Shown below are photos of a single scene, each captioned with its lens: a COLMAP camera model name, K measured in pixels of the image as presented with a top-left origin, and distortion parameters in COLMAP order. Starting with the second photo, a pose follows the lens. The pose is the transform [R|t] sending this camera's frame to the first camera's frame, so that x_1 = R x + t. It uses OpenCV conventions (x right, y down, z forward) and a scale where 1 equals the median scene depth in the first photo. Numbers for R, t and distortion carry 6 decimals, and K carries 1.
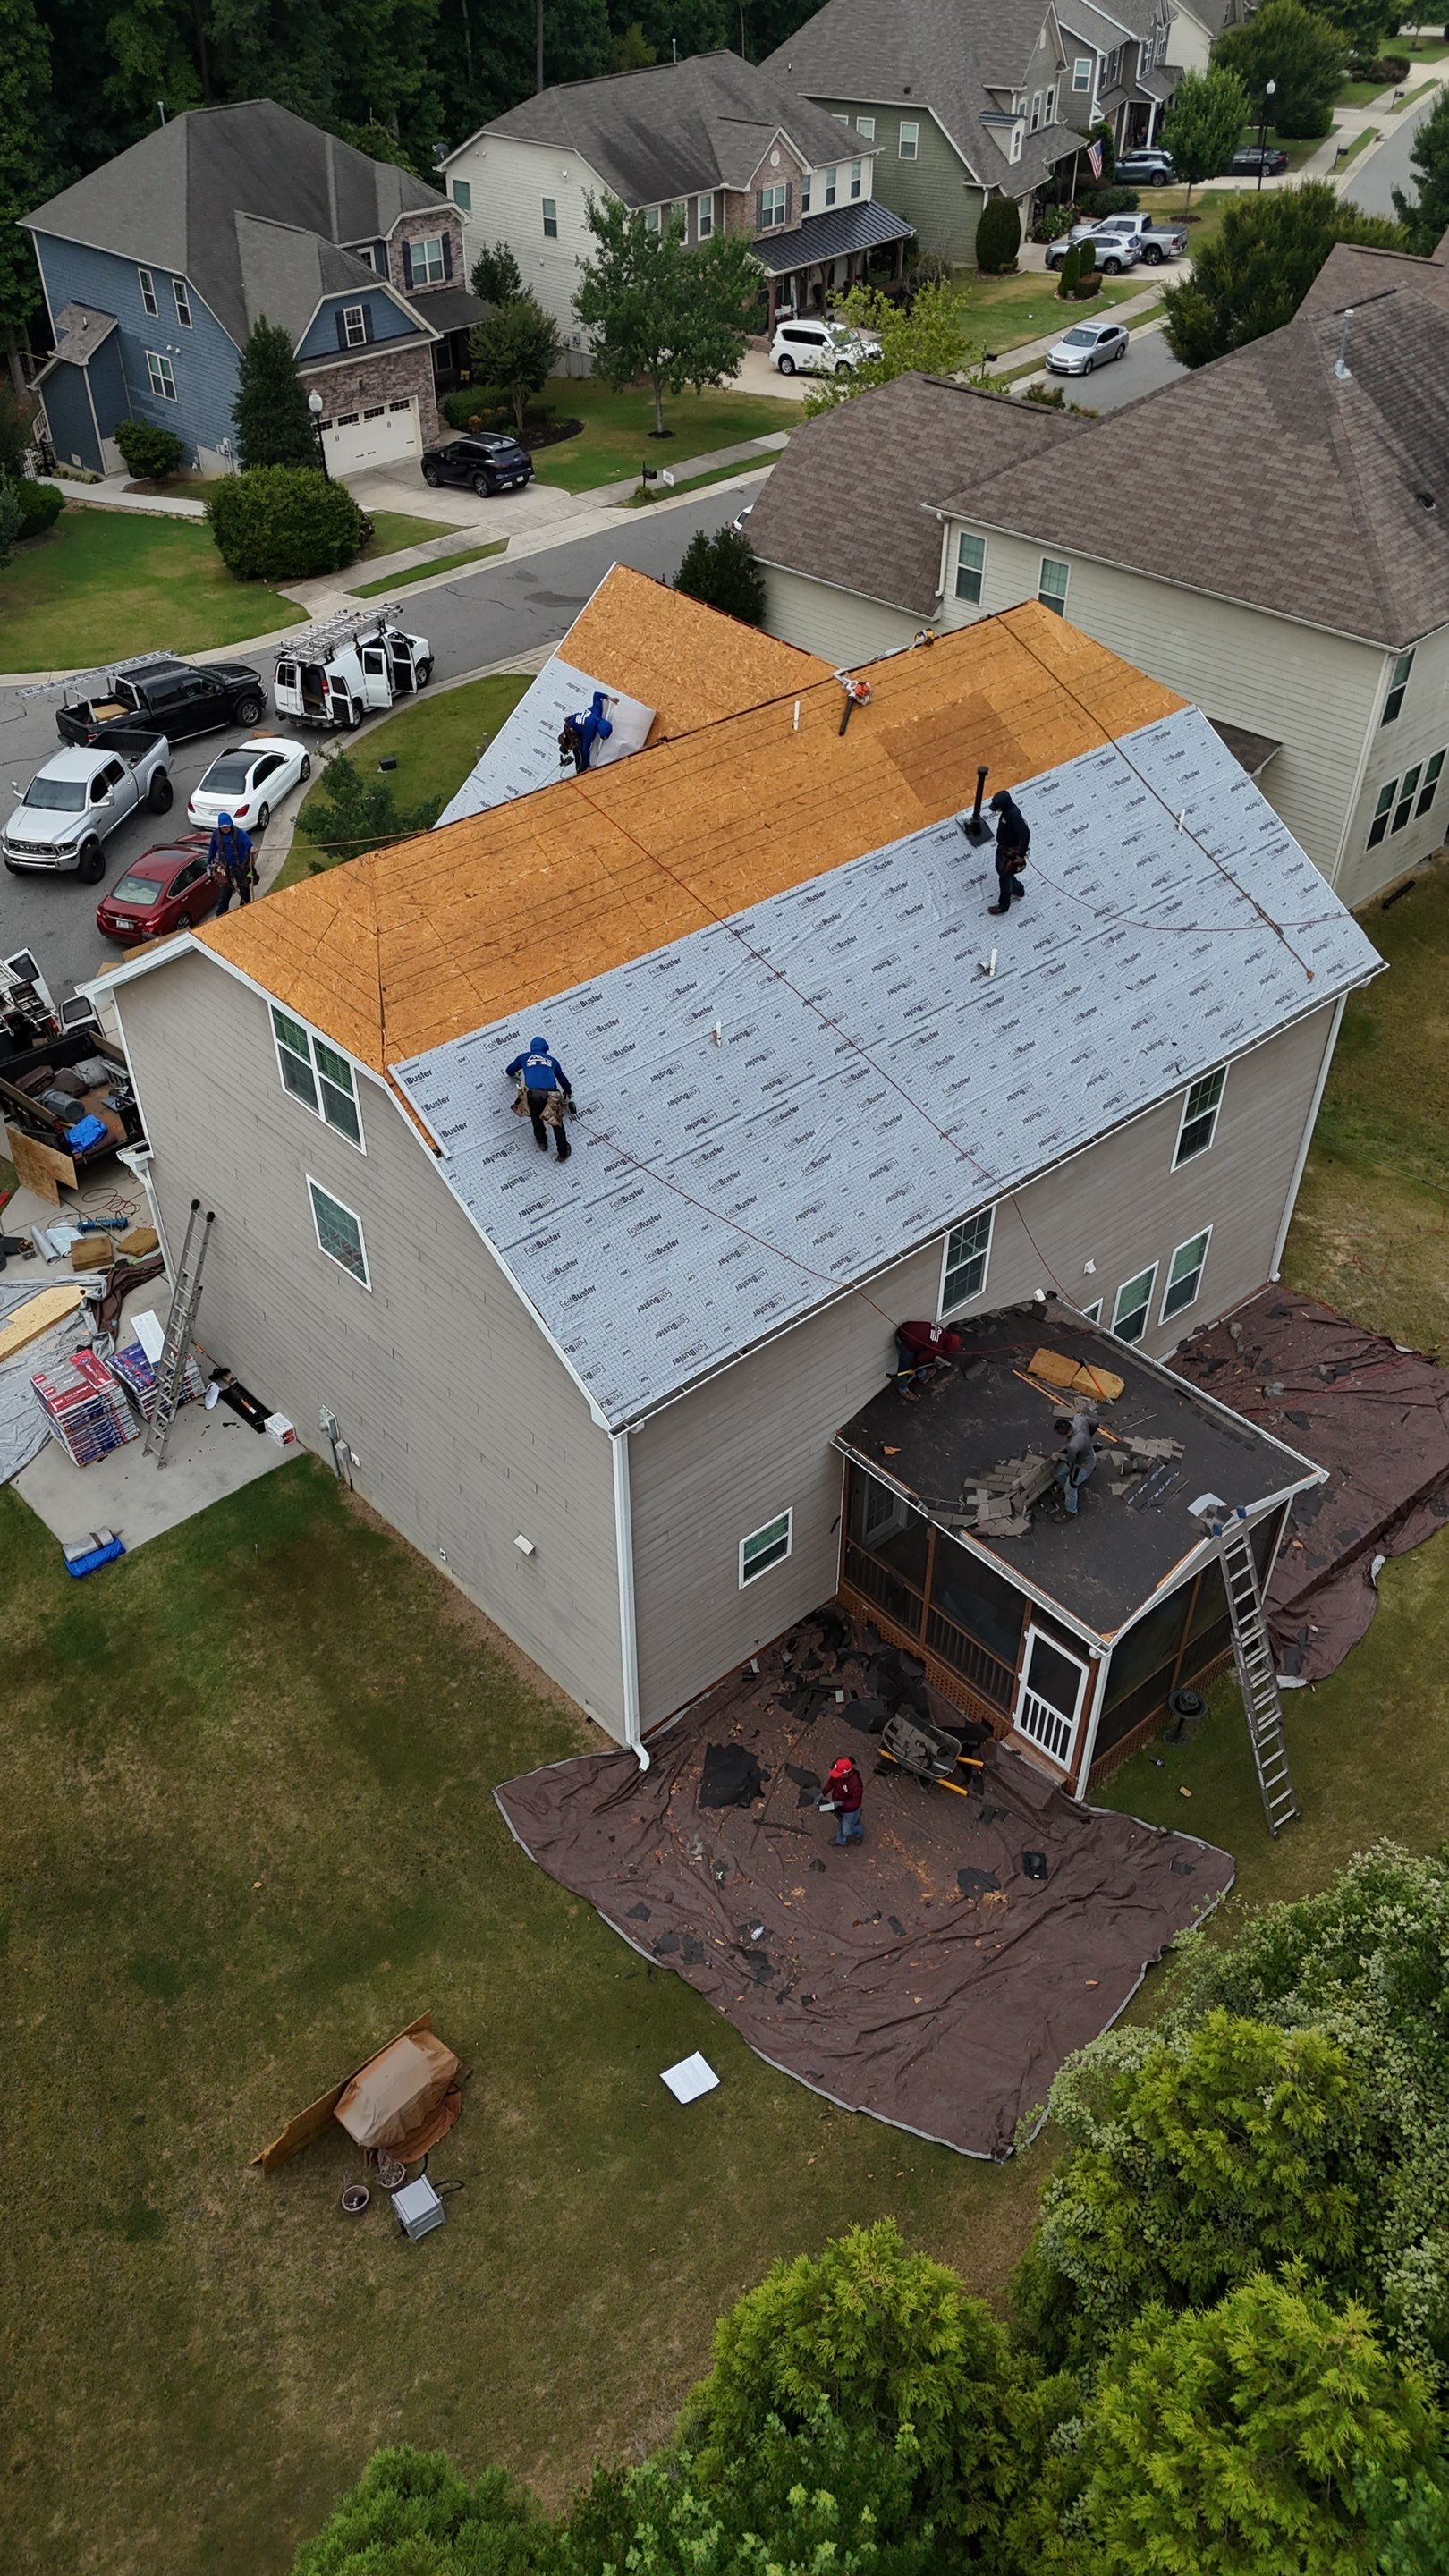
lens RADIAL K [[1922.9, 0, 713.4], [0, 1922.9, 1296.0], [0, 0, 1]] dist [0.045104, -0.007865]
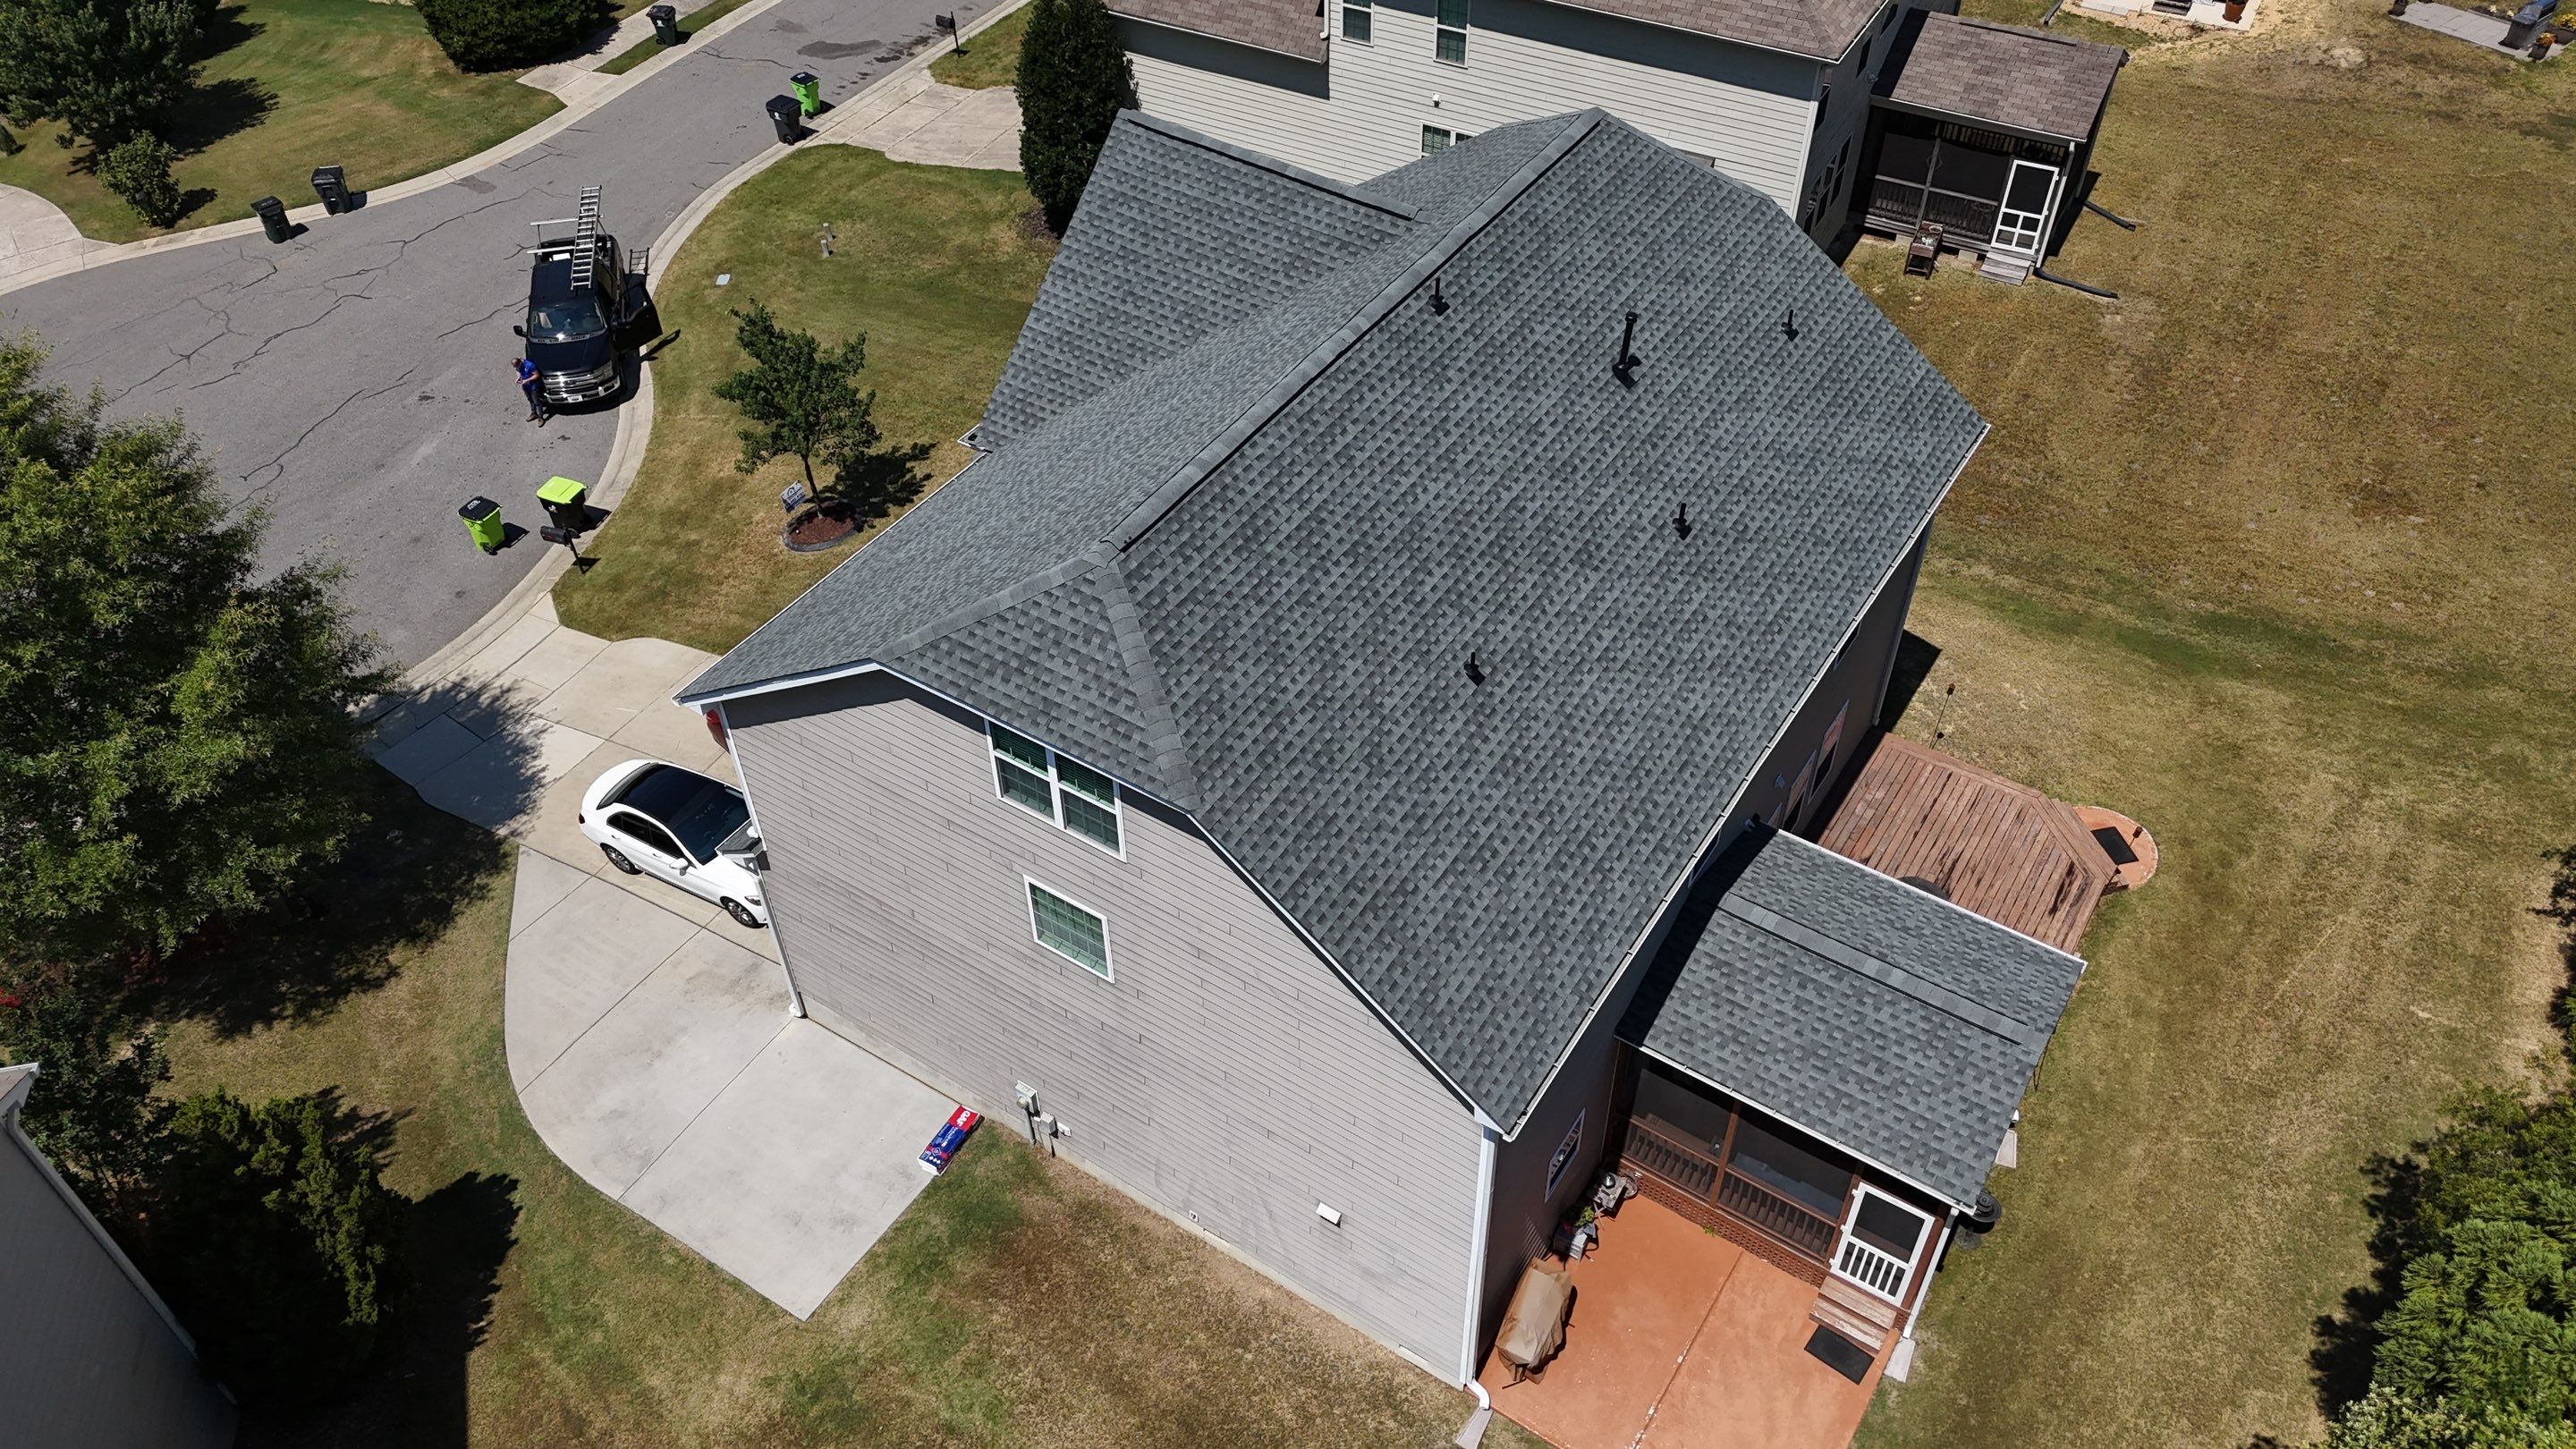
lens RADIAL K [[1922.9, 0, 1296.3], [0, 1922.9, 718.5], [0, 0, 1]] dist [0.045104, -0.007865]
pose [[0.964791, -0.189785, 0.182101, -0.234491], [0.179432, 0.981140, 0.071888, -0.174848], [-0.192309, -0.036682, 0.980649, 0.083352]]
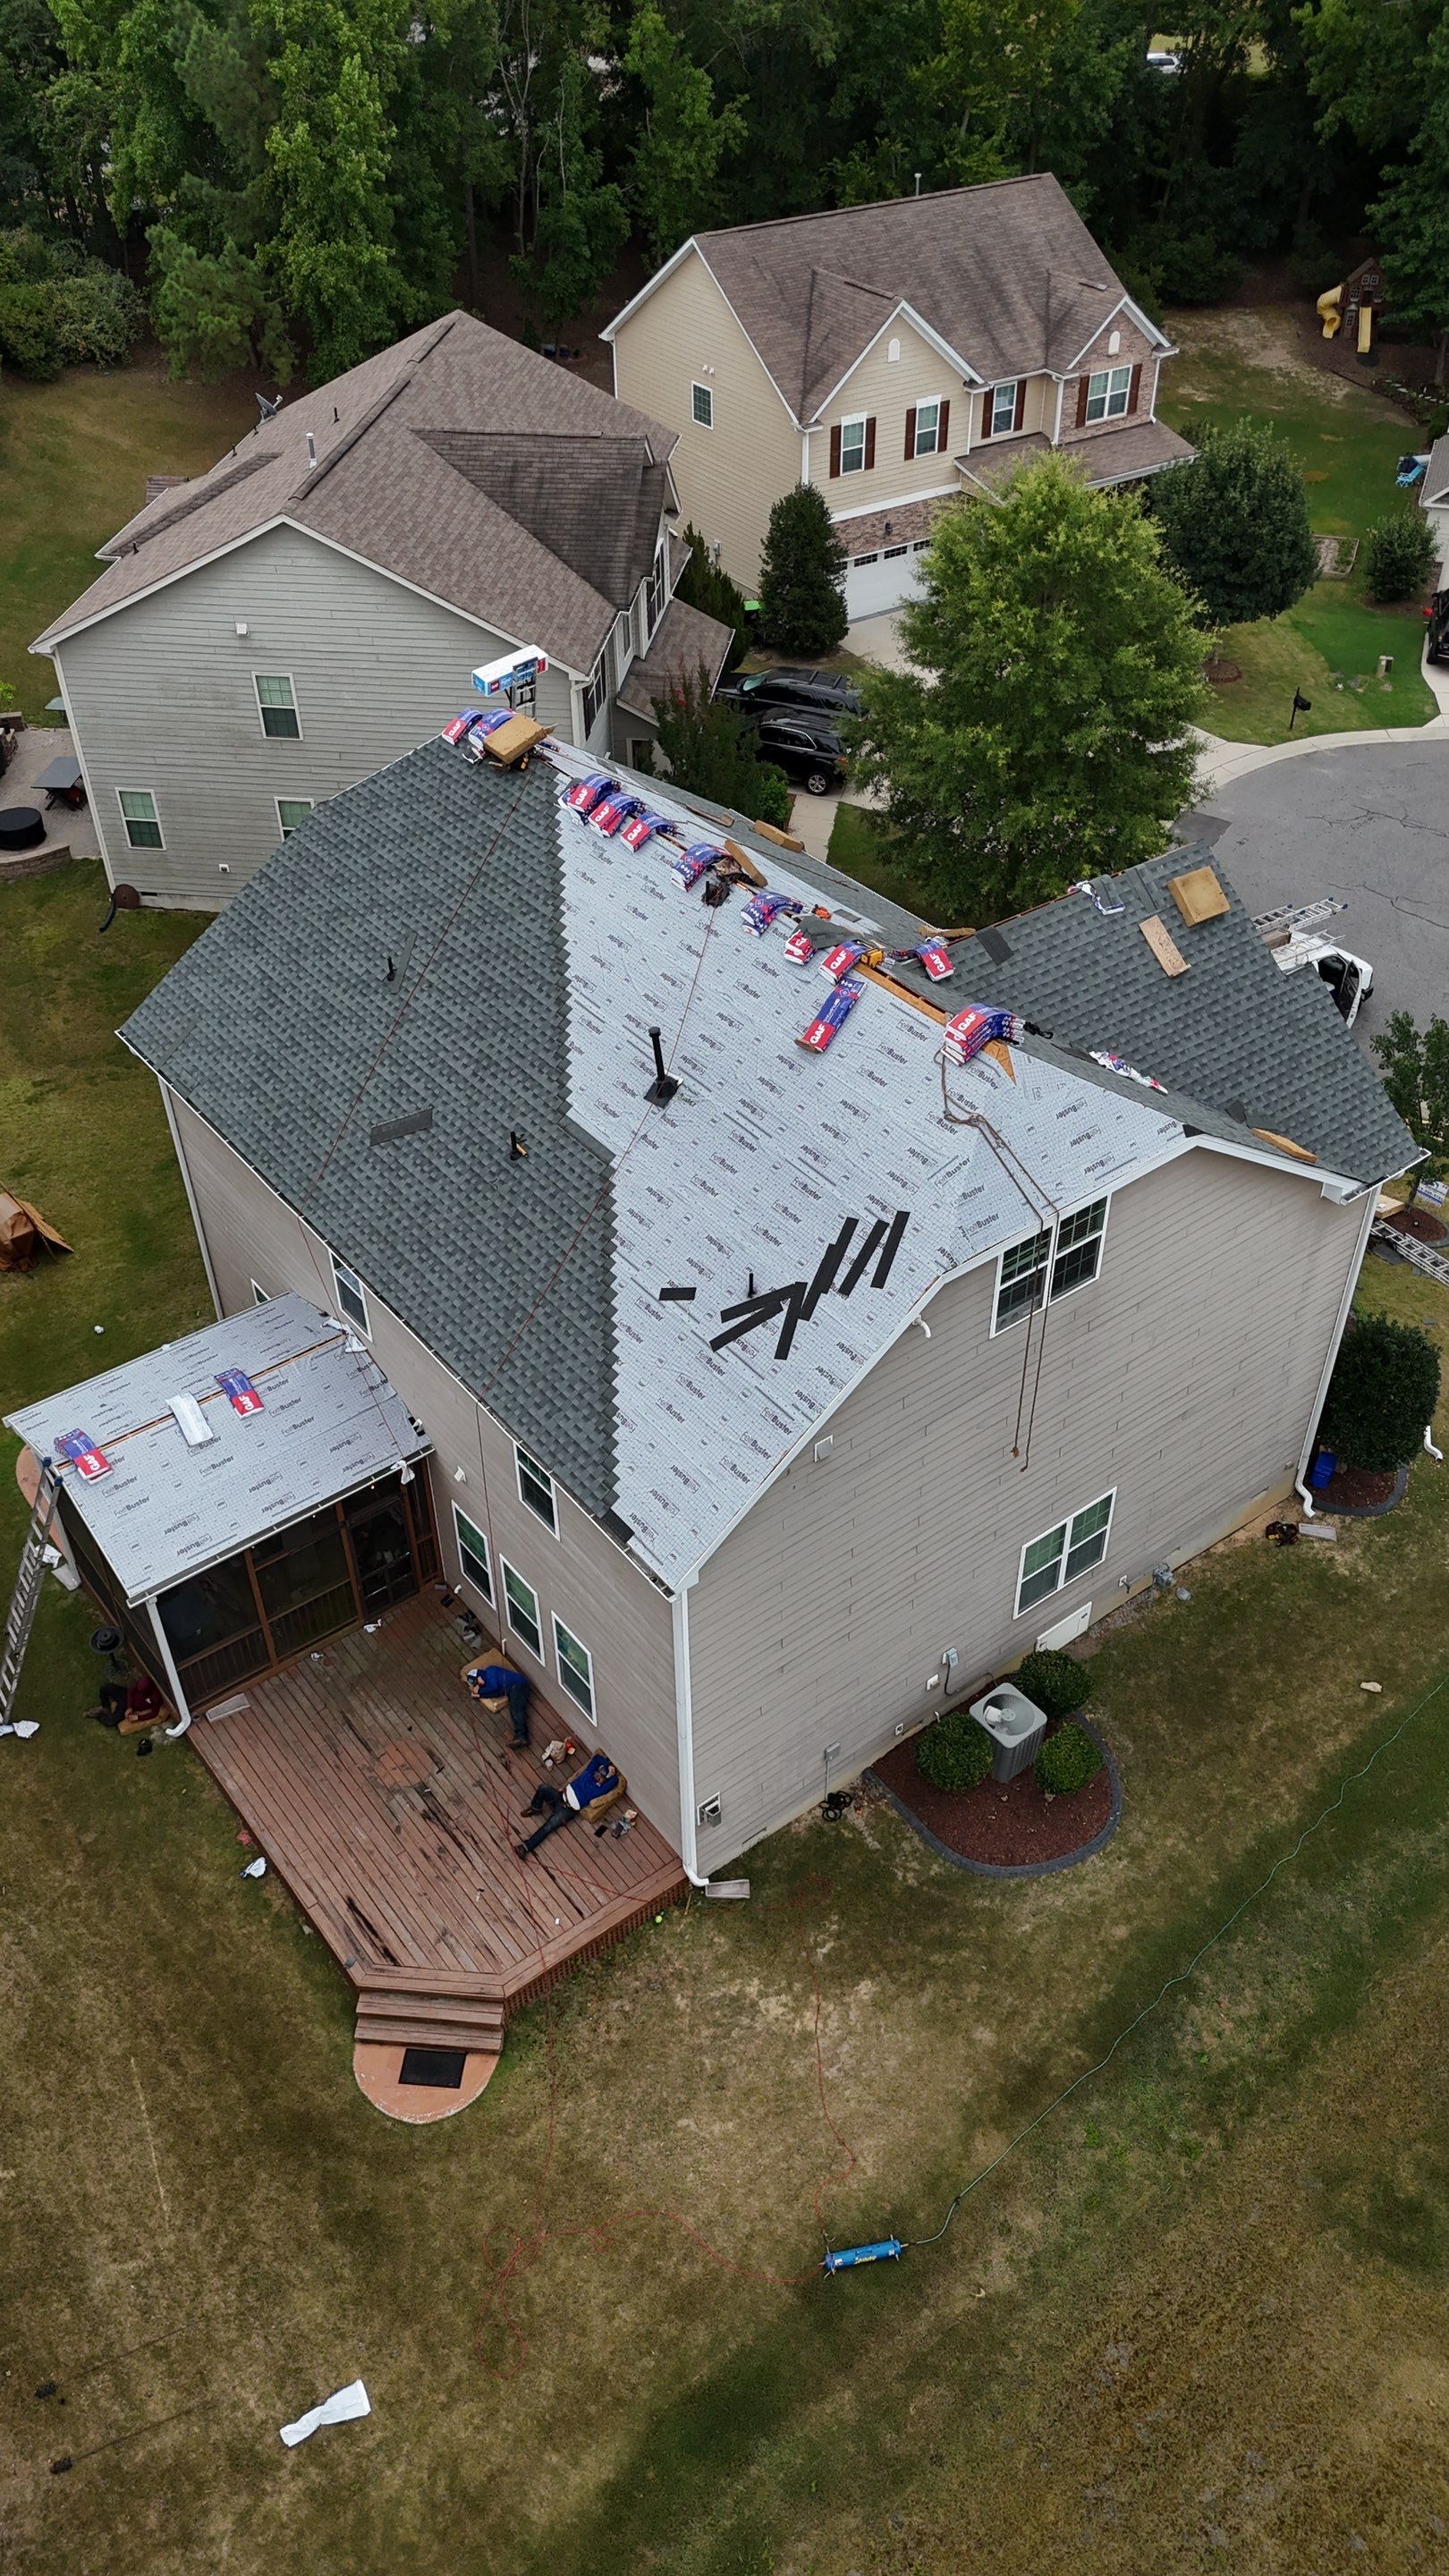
lens RADIAL K [[1922.9, 0, 729.4], [0, 1922.9, 1285.8], [0, 0, 1]] dist [0.045104, -0.007865]
pose [[-0.066453, 0.652399, -0.754957, 0.946792], [-0.651200, 0.544915, 0.528210, -0.732404], [0.755991, 0.526730, 0.388631, 0.737514]]
